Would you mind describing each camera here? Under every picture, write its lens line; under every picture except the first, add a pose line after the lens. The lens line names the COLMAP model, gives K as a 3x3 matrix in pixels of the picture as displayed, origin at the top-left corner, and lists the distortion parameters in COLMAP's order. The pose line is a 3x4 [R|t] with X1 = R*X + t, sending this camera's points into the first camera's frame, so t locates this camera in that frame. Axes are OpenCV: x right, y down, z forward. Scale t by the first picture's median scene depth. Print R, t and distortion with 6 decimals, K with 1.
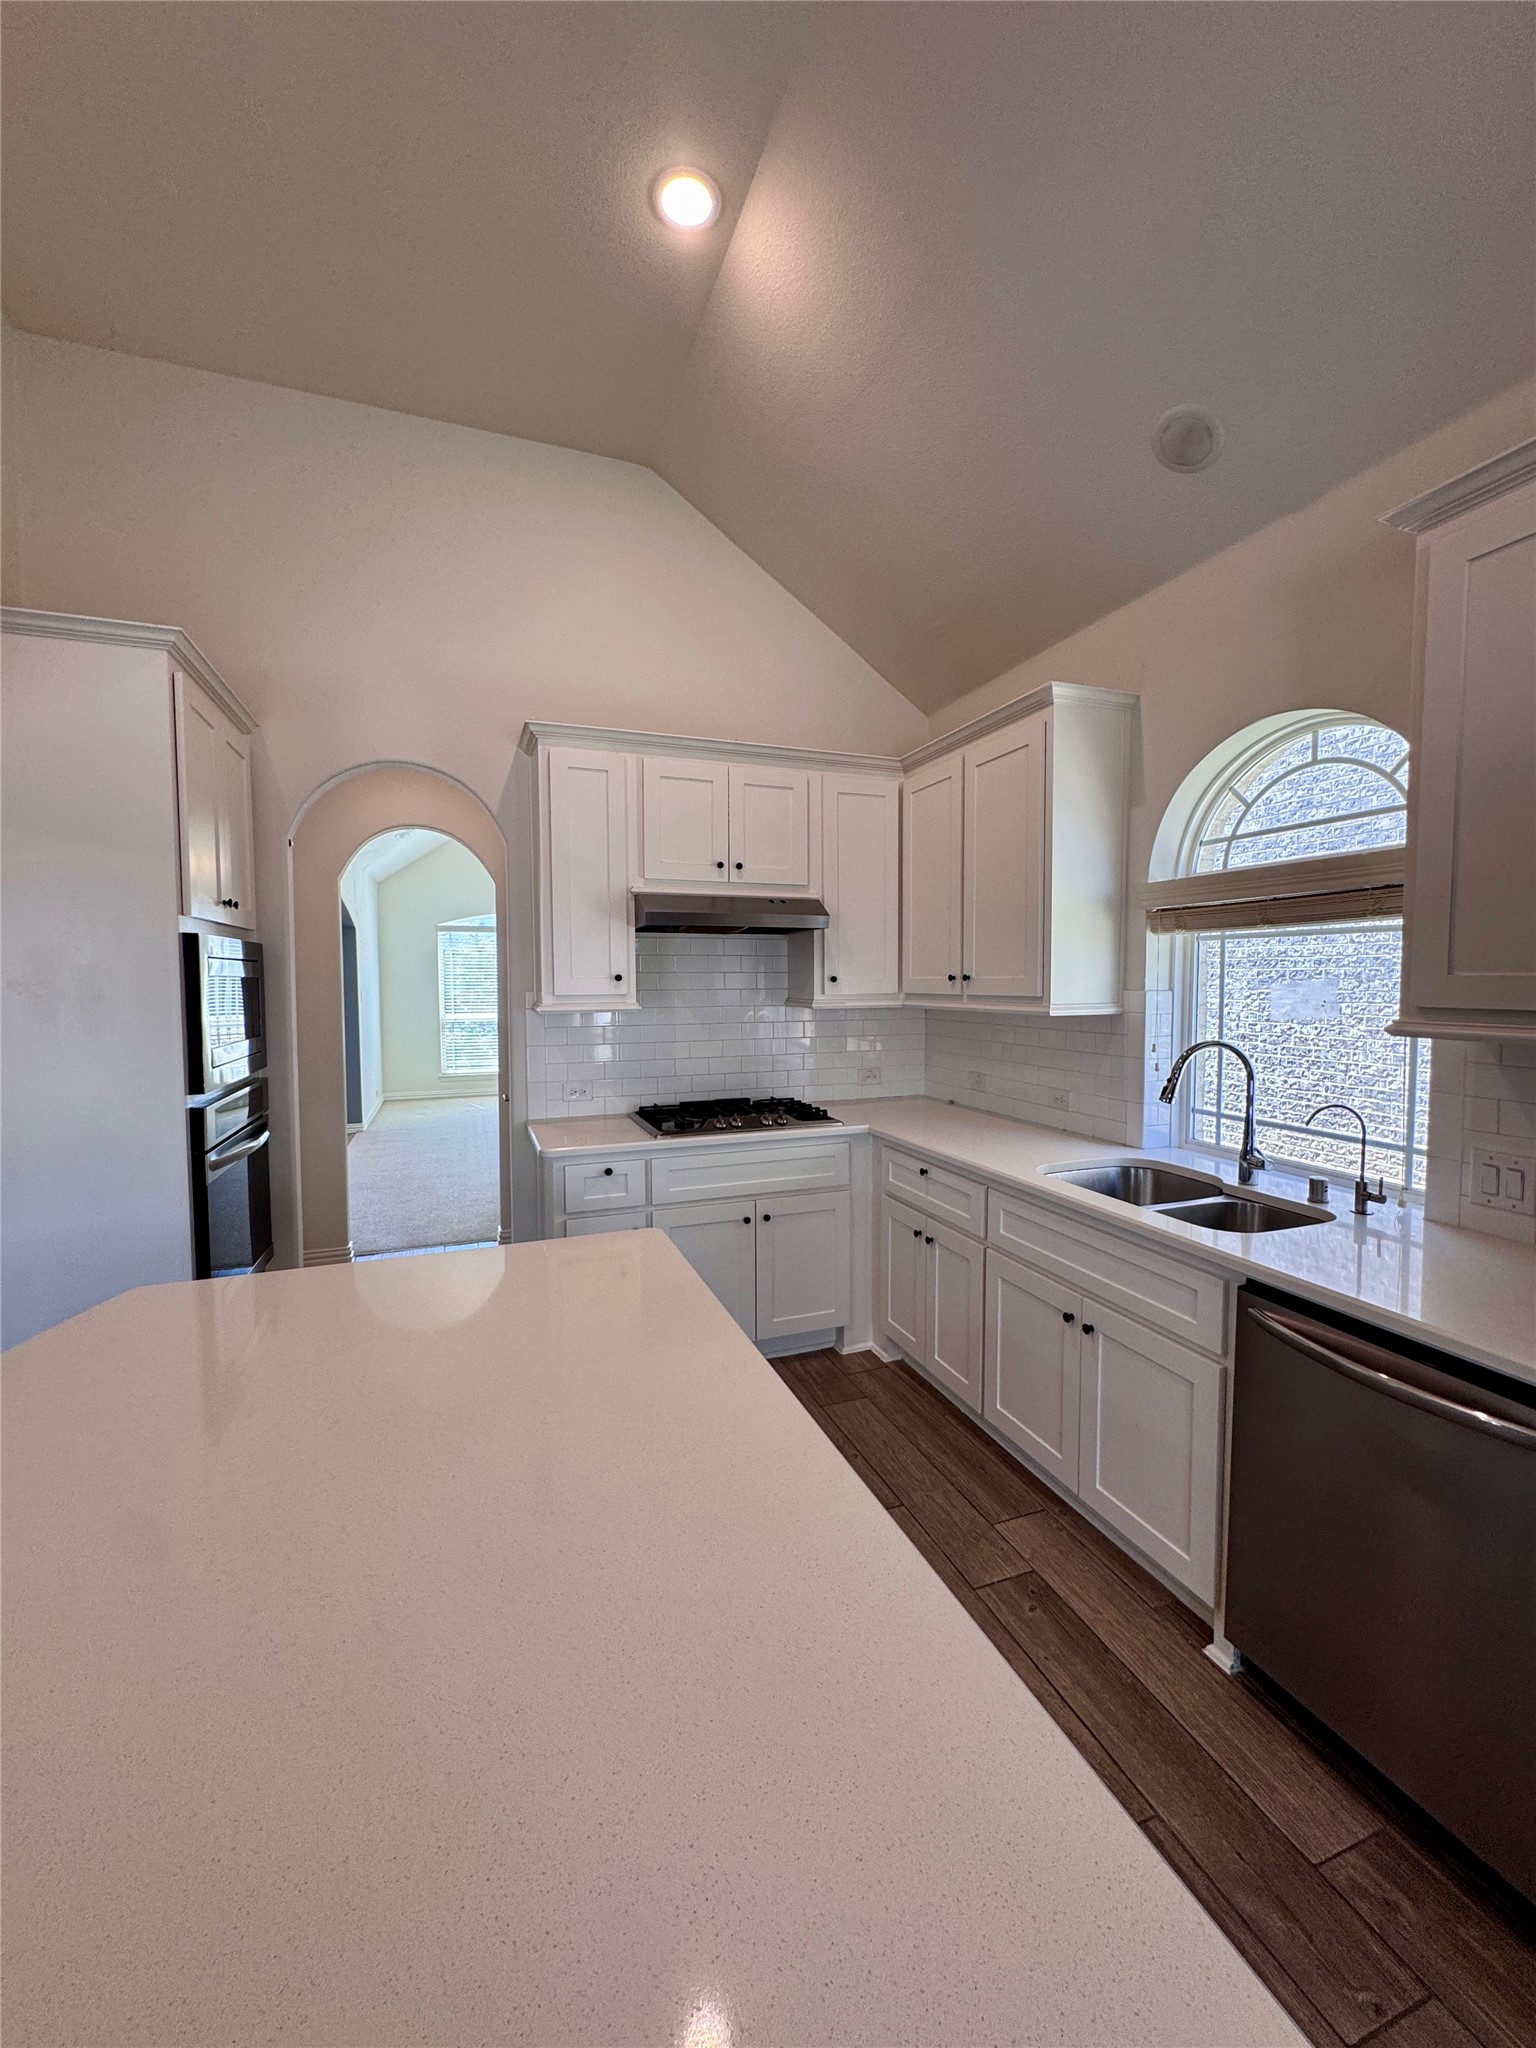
lens RADIAL K [[815.0, 0, 770.2], [0, 815.0, 1023.5], [0, 0, 1]] dist [-0.005698, 0.000379]
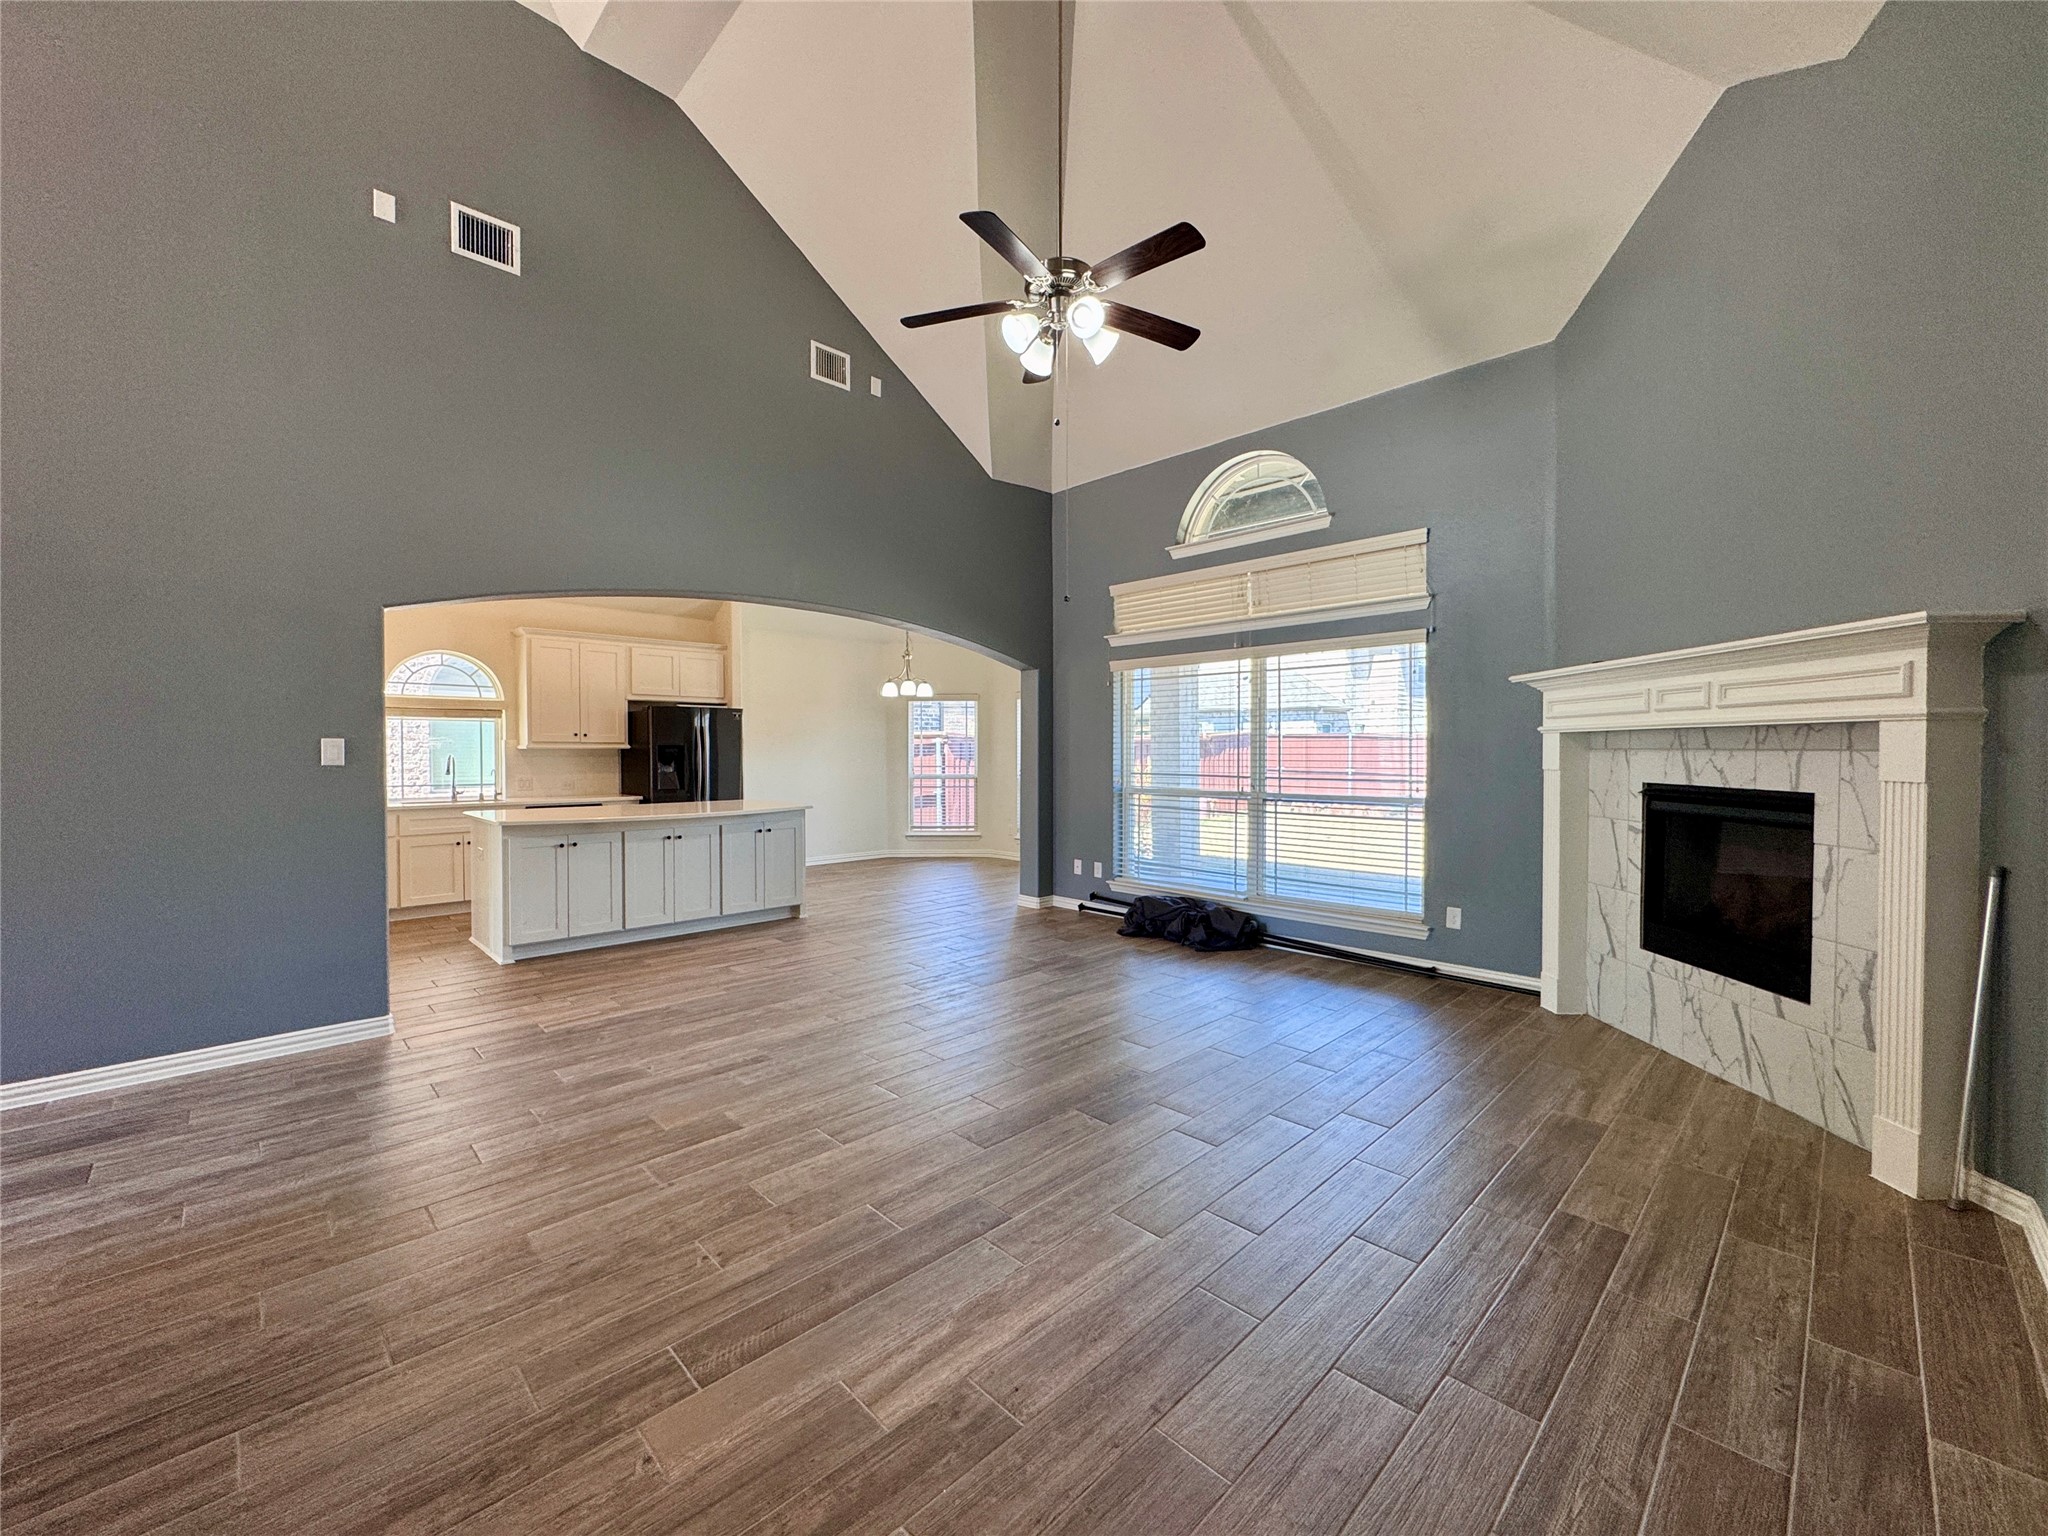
lens RADIAL K [[822.6, 0, 1029.8], [0, 822.6, 764.5], [0, 0, 1]] dist [-0.003347, 0.000236]
pose [[-0.404570, -0.008629, 0.914466, -2.599682], [0.050452, 0.998222, 0.031740, 0.059132], [-0.913114, 0.058978, -0.403416, 0.208656]]
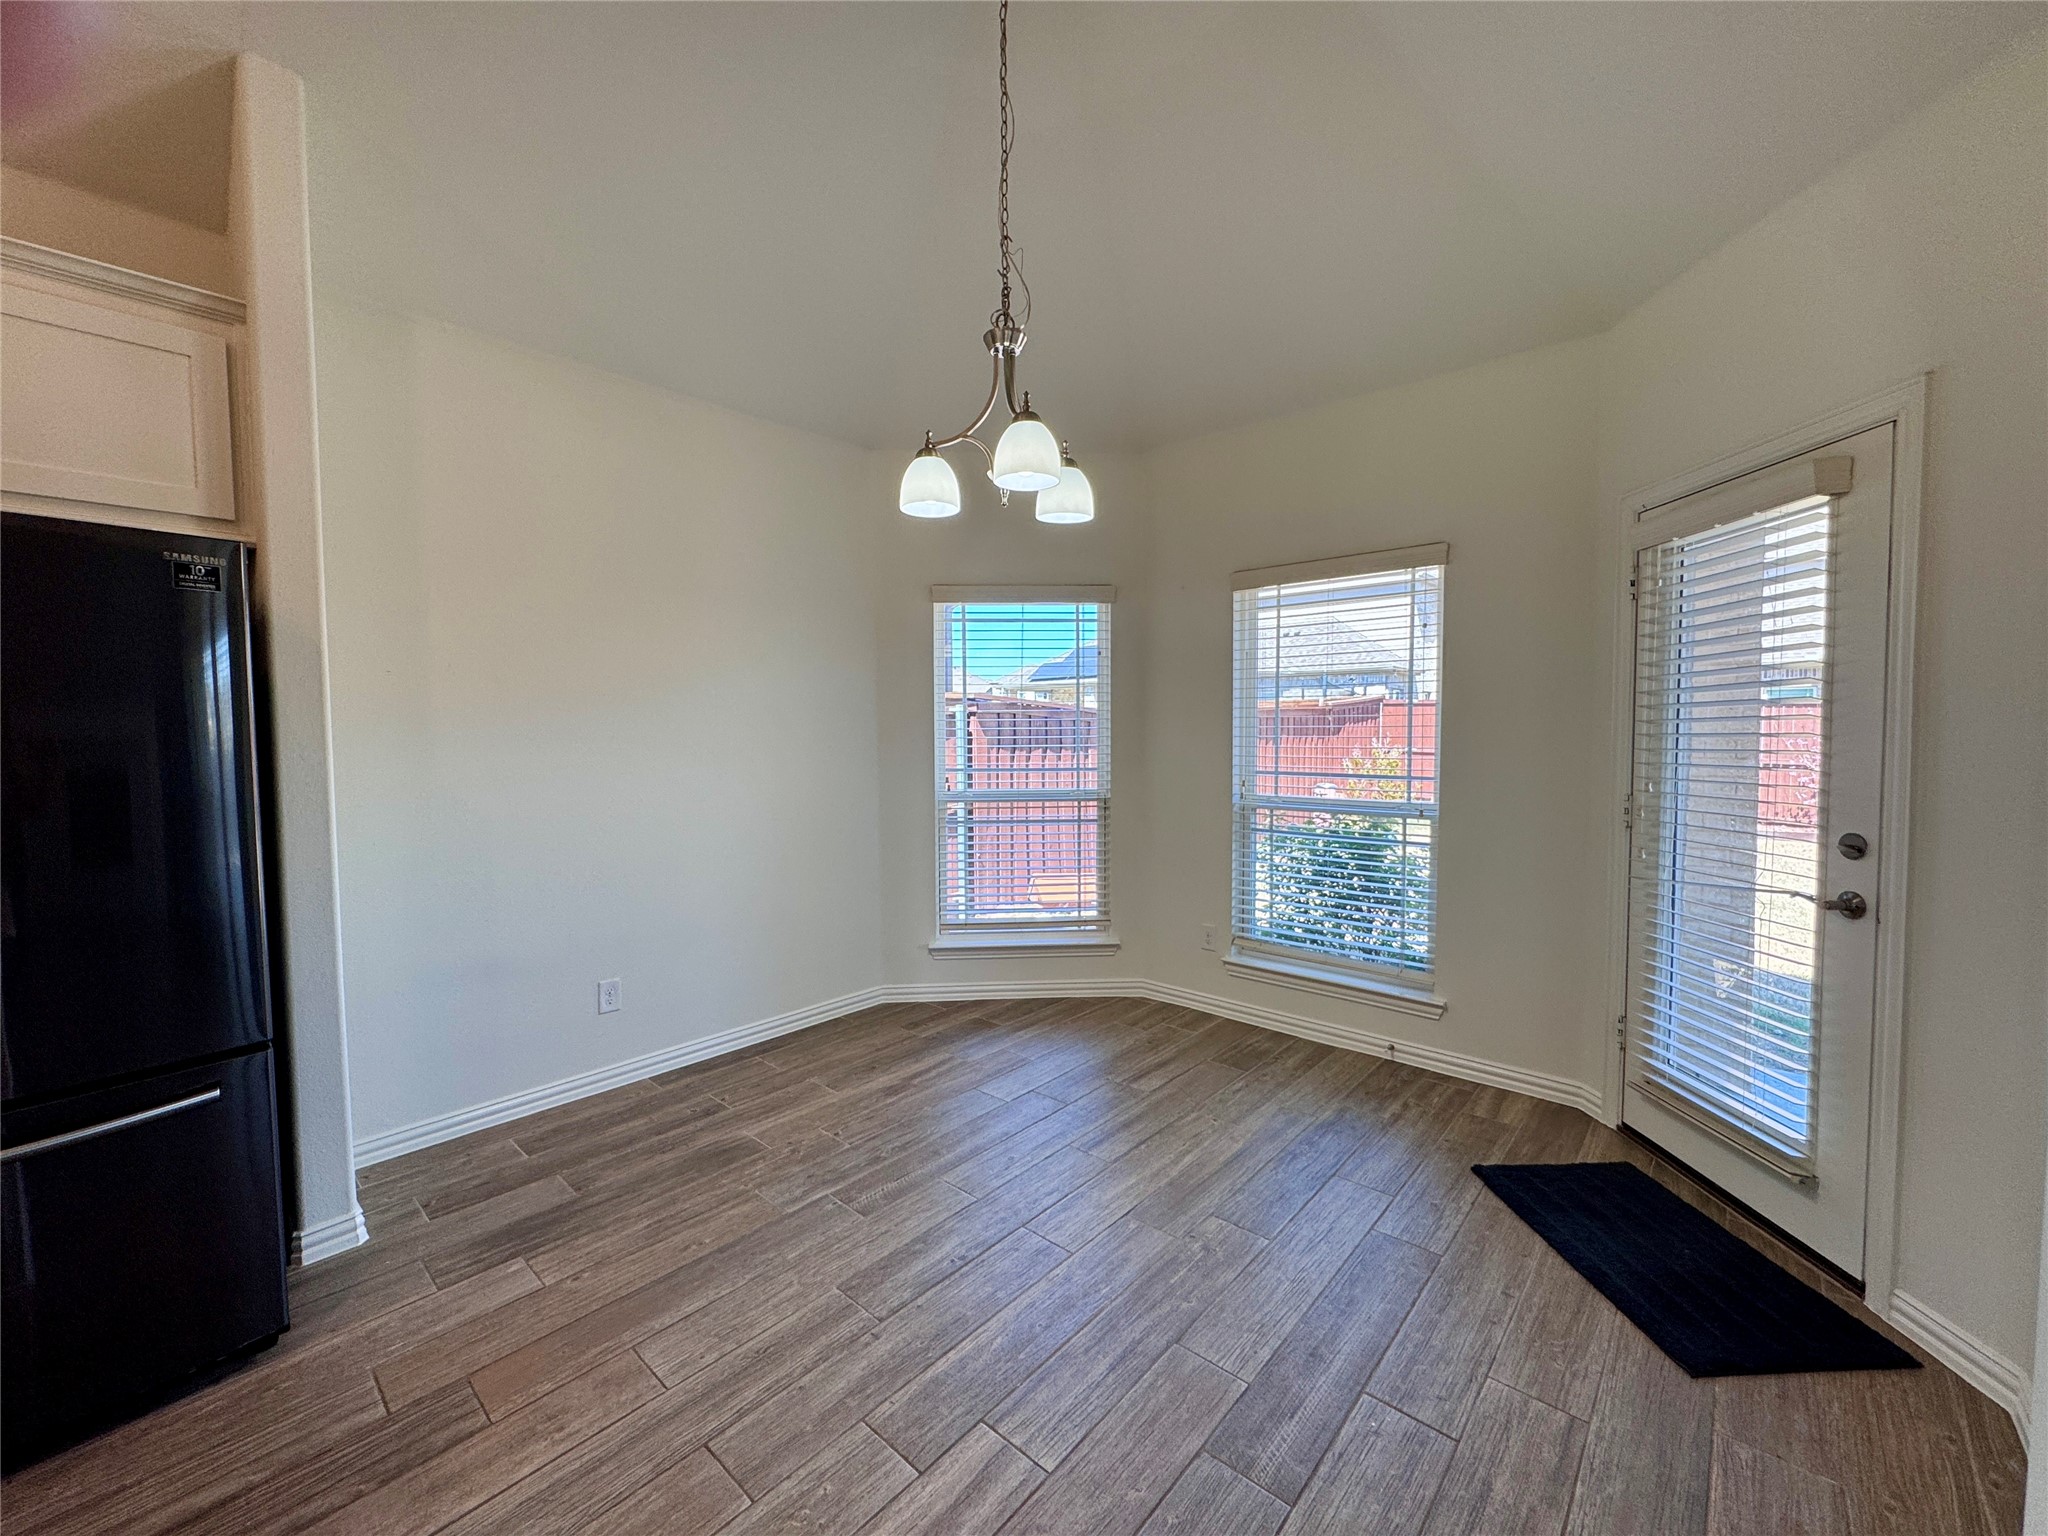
lens RADIAL K [[822.6, 0, 1029.8], [0, 822.6, 764.5], [0, 0, 1]] dist [-0.003347, 0.000236]
pose [[-0.468519, -0.034580, 0.882776, -0.294082], [0.053983, 0.996246, 0.067676, 0.058745], [-0.881803, 0.079362, -0.464893, -0.279583]]
